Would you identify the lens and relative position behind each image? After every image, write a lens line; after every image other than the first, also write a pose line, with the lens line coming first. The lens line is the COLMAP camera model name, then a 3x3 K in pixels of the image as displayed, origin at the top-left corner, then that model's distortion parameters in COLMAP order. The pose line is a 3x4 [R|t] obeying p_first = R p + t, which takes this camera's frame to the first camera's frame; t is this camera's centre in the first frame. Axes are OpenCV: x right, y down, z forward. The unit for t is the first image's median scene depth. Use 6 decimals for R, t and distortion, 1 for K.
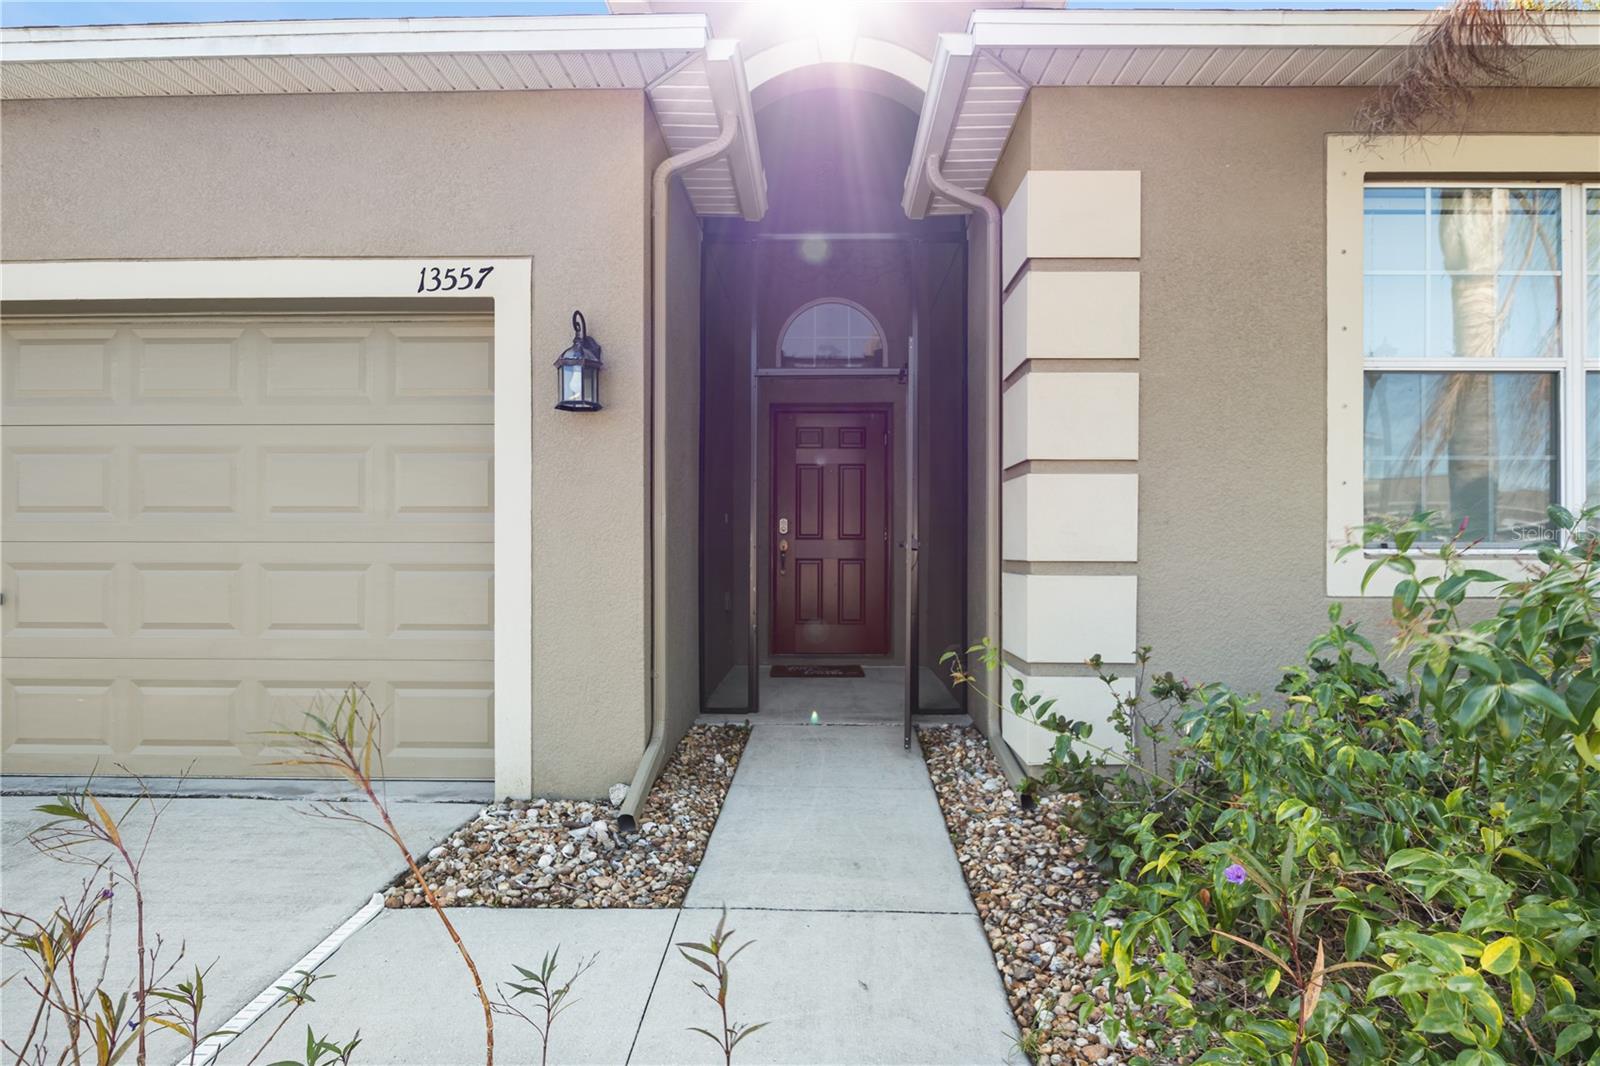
lens RADIAL K [[805.4, 0, 800.0], [0, 805.4, 533.0], [0, 0, 1]] dist [0.000188, 0.000281]
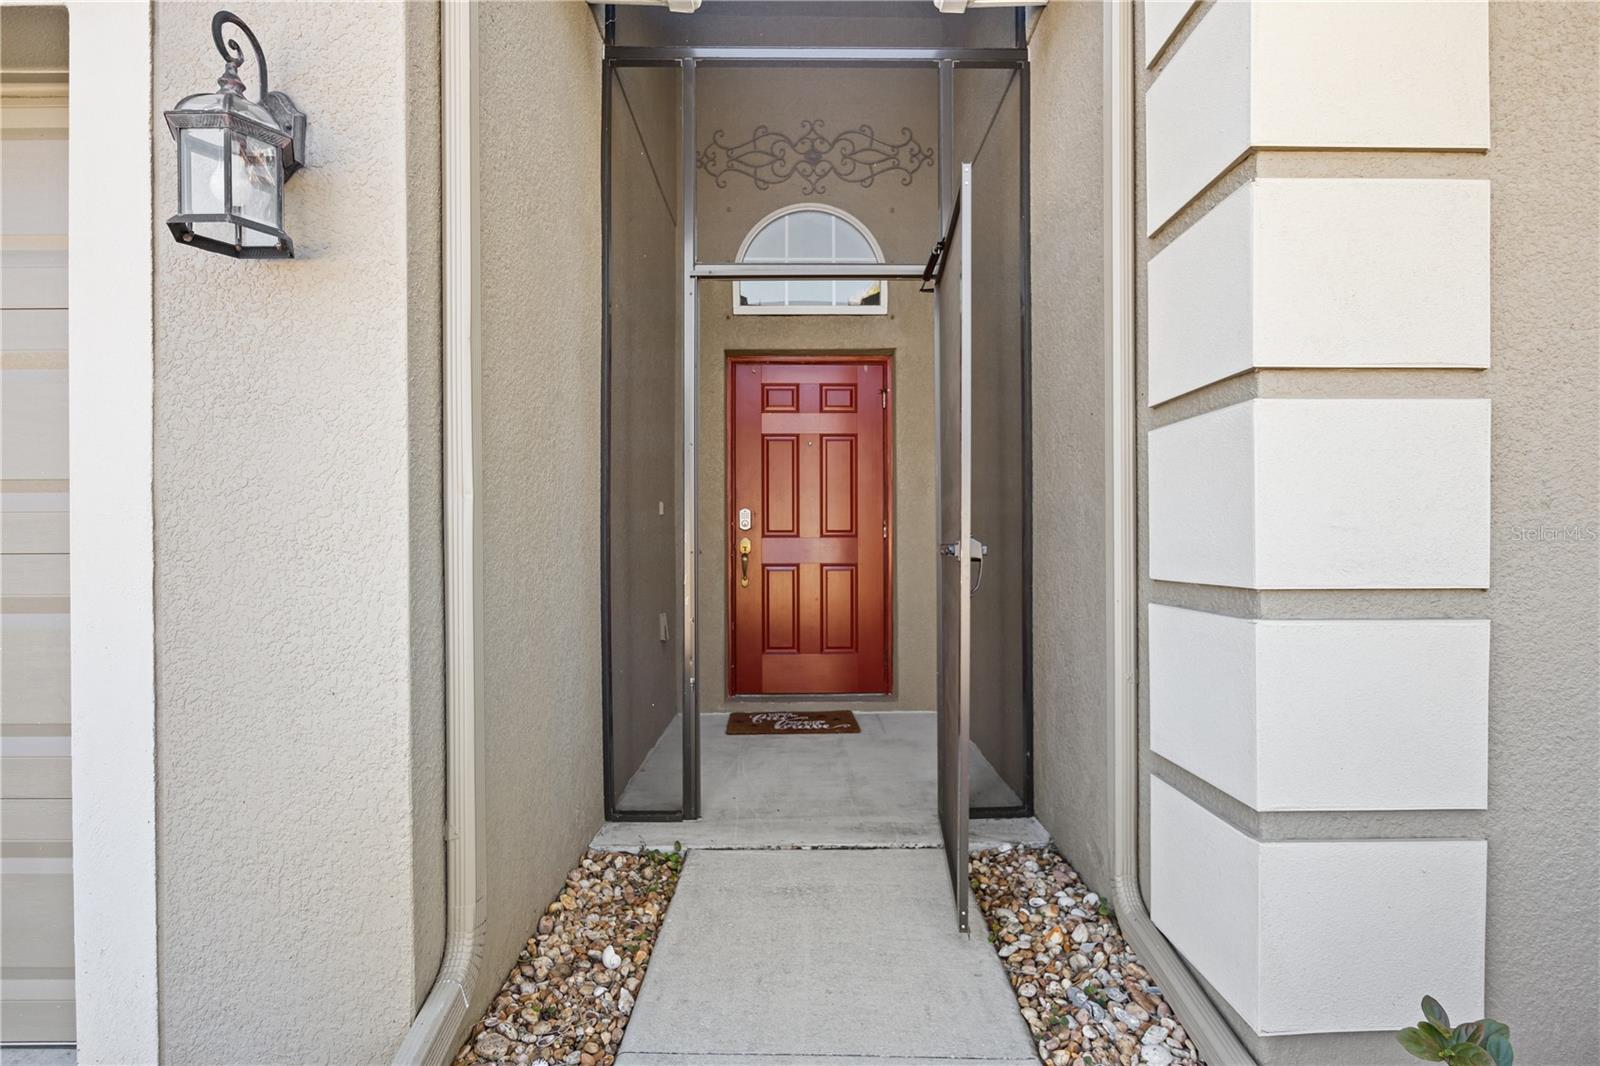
lens RADIAL K [[805.4, 0, 800.0], [0, 805.4, 533.0], [0, 0, 1]] dist [0.000188, 0.000281]
pose [[0.999410, -0.006150, 0.033789, 0.007366], [0.005919, 0.999959, 0.006914, -0.001567], [-0.033830, -0.006710, 0.999405, 0.455948]]
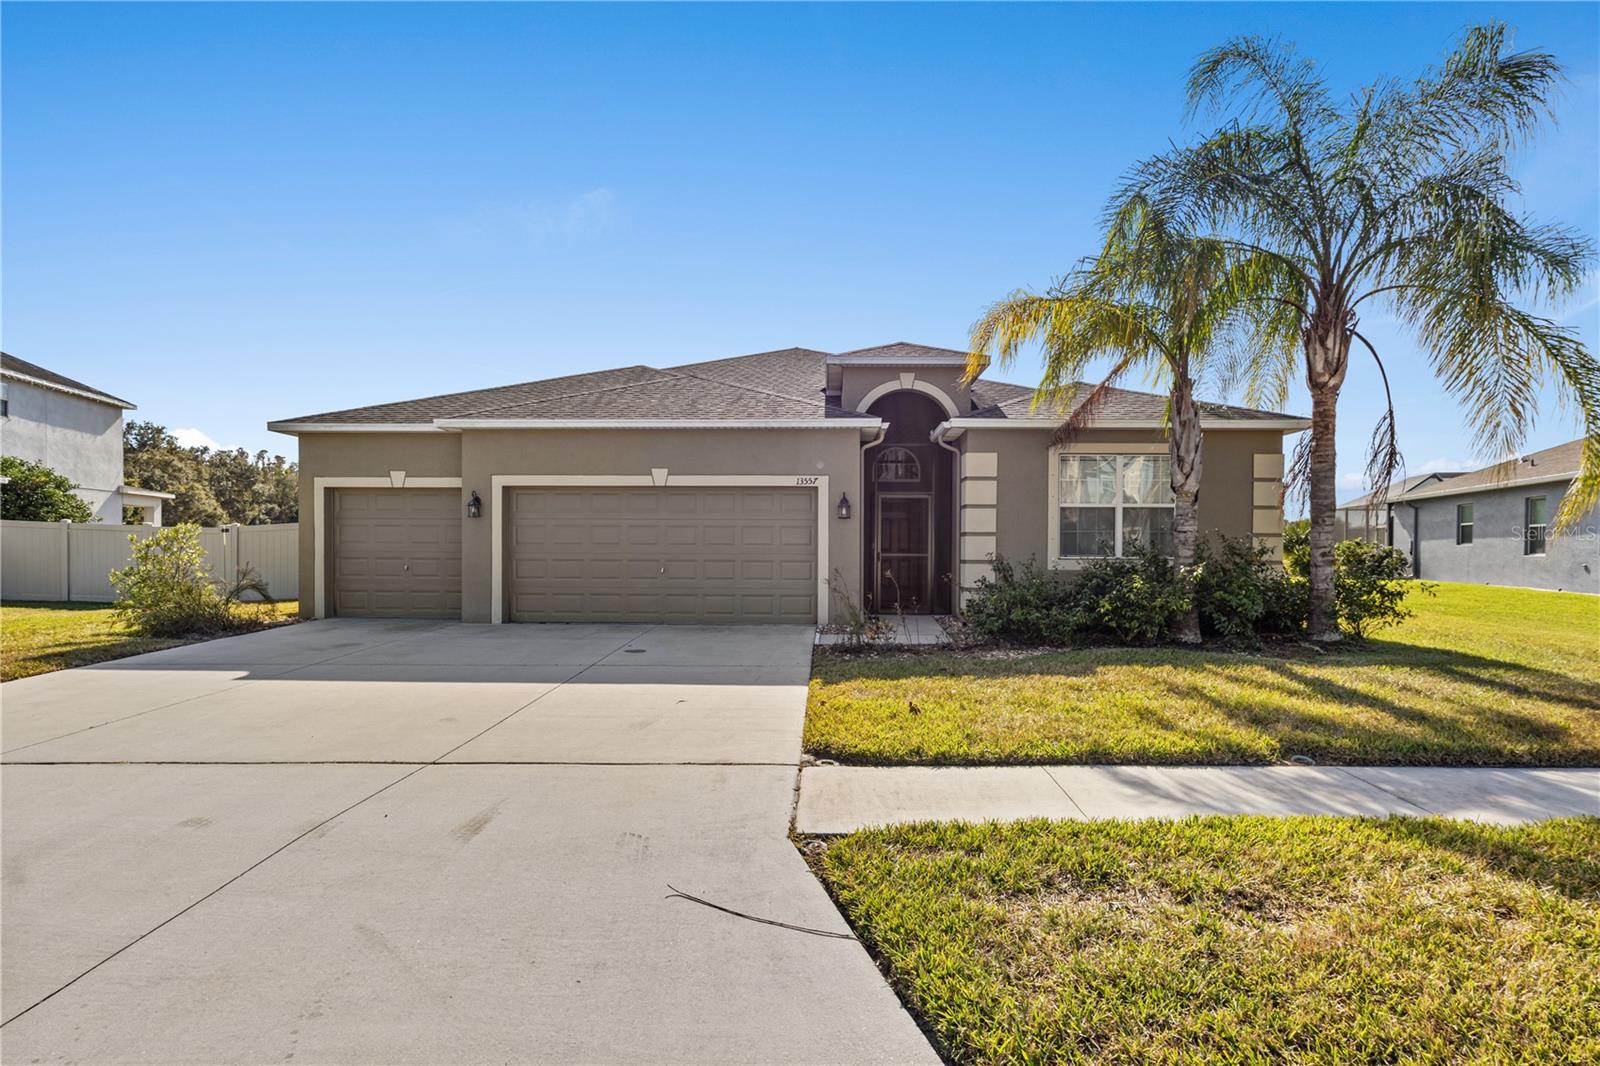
lens RADIAL K [[805.4, 0, 800.0], [0, 805.4, 533.0], [0, 0, 1]] dist [0.000188, 0.000281]
pose [[0.999964, 0.003260, -0.007839, -0.365866], [-0.003273, 0.999993, -0.001596, -0.066120], [0.007834, 0.001622, 0.999968, -2.204188]]
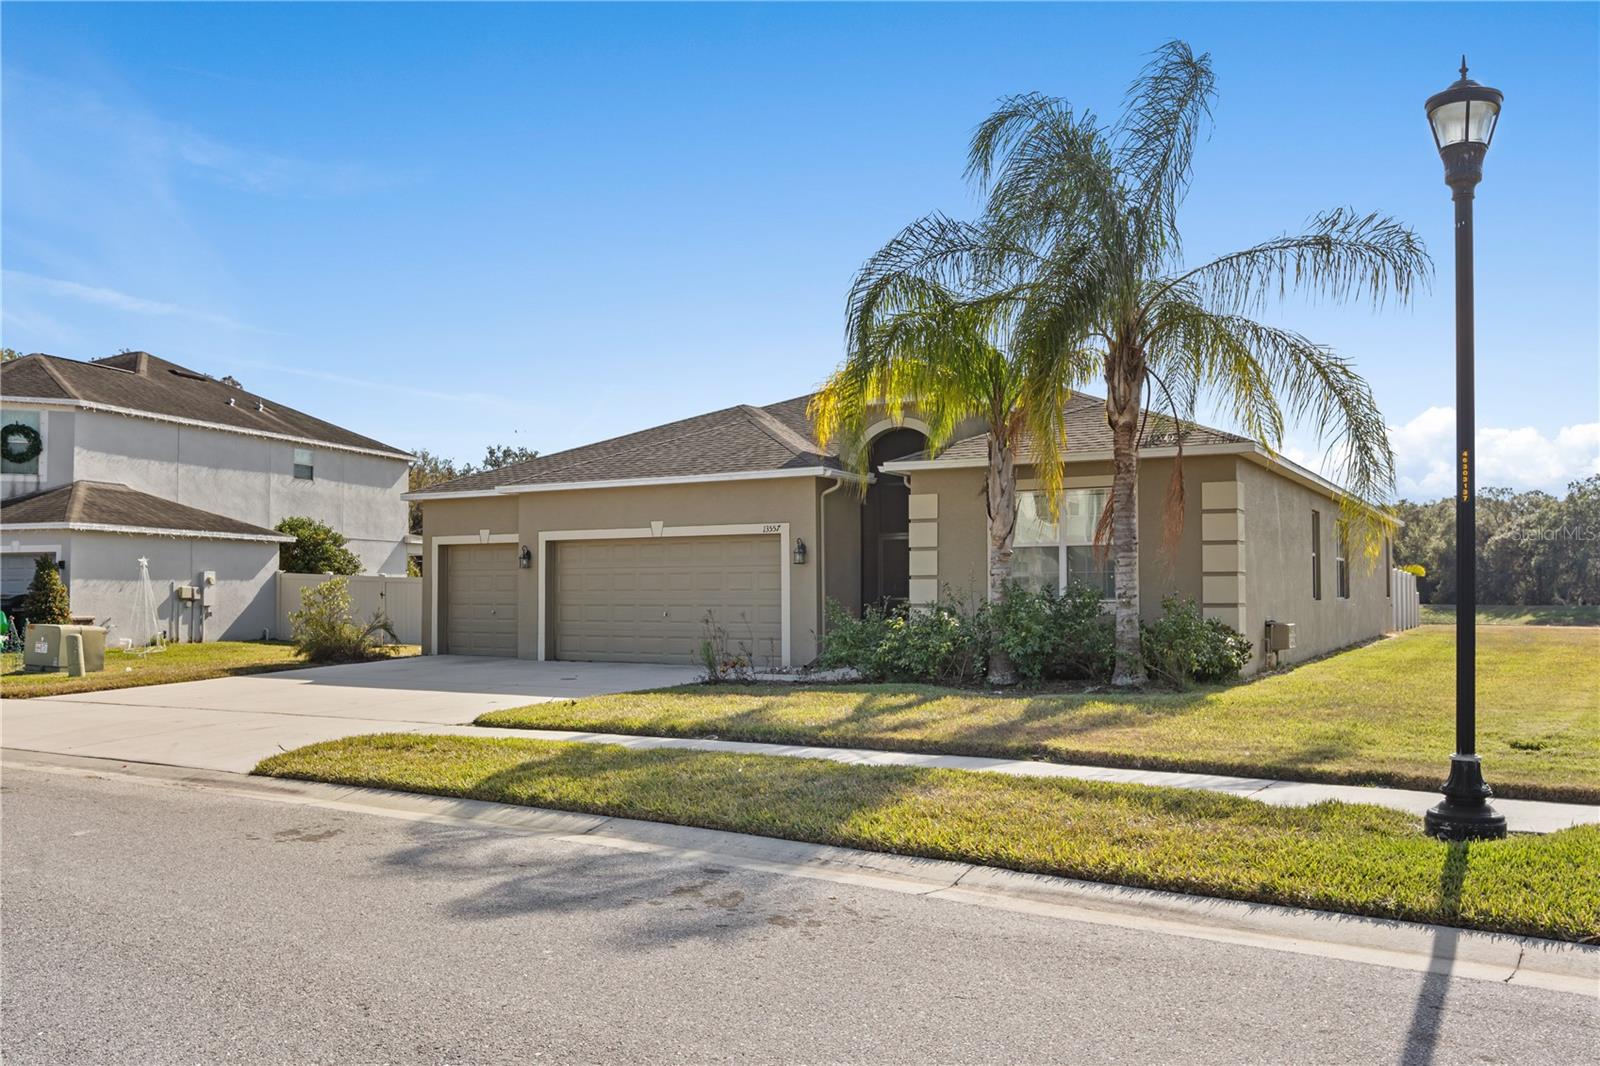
lens RADIAL K [[1298.6, 0, 800.0], [0, 1298.6, 533.0], [0, 0, 1]] dist [-0.000374, -0.000104]
pose [[0.872413, -0.026749, -0.488037, 2.232758], [0.013700, 0.999447, -0.030289, -0.093000], [0.488577, 0.019739, 0.872297, -3.564344]]
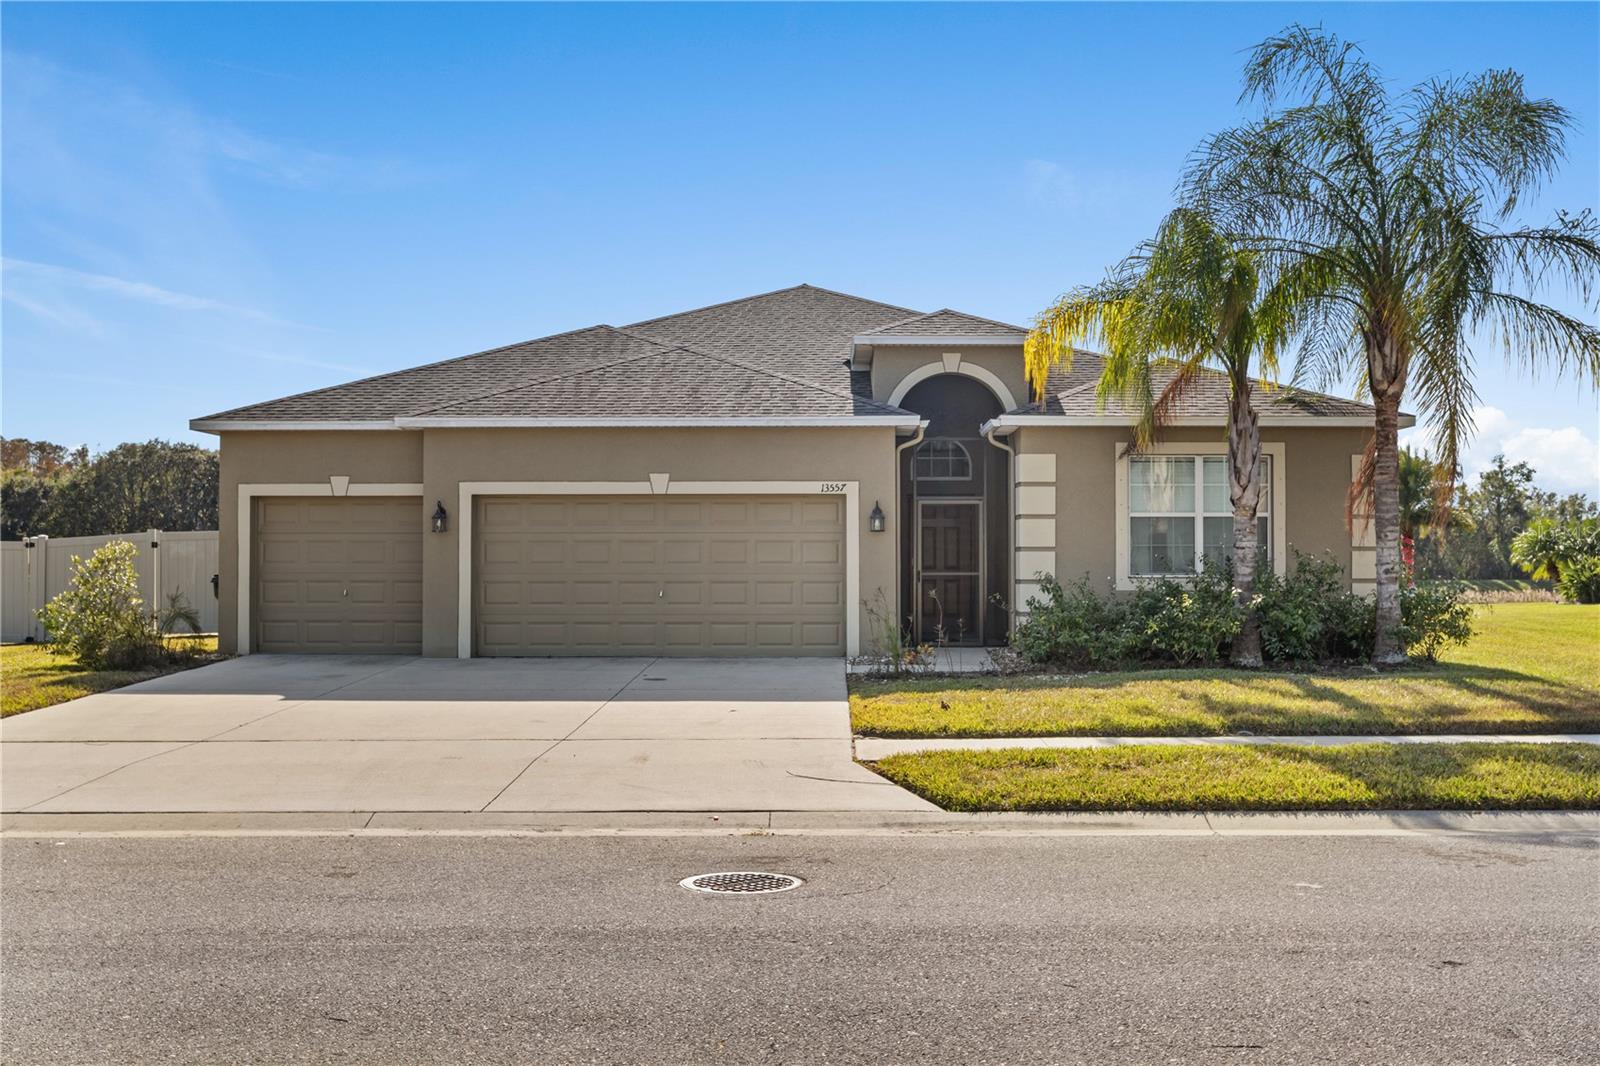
lens RADIAL K [[1592.8, 0, 800.0], [0, 1592.8, 533.0], [0, 0, 1]] dist [0.007165, -0.194170]
pose [[0.999951, -0.001664, 0.009745, -0.521456], [0.001665, 0.999999, -0.000161, -0.121426], [-0.009745, 0.000178, 0.999953, -4.282871]]
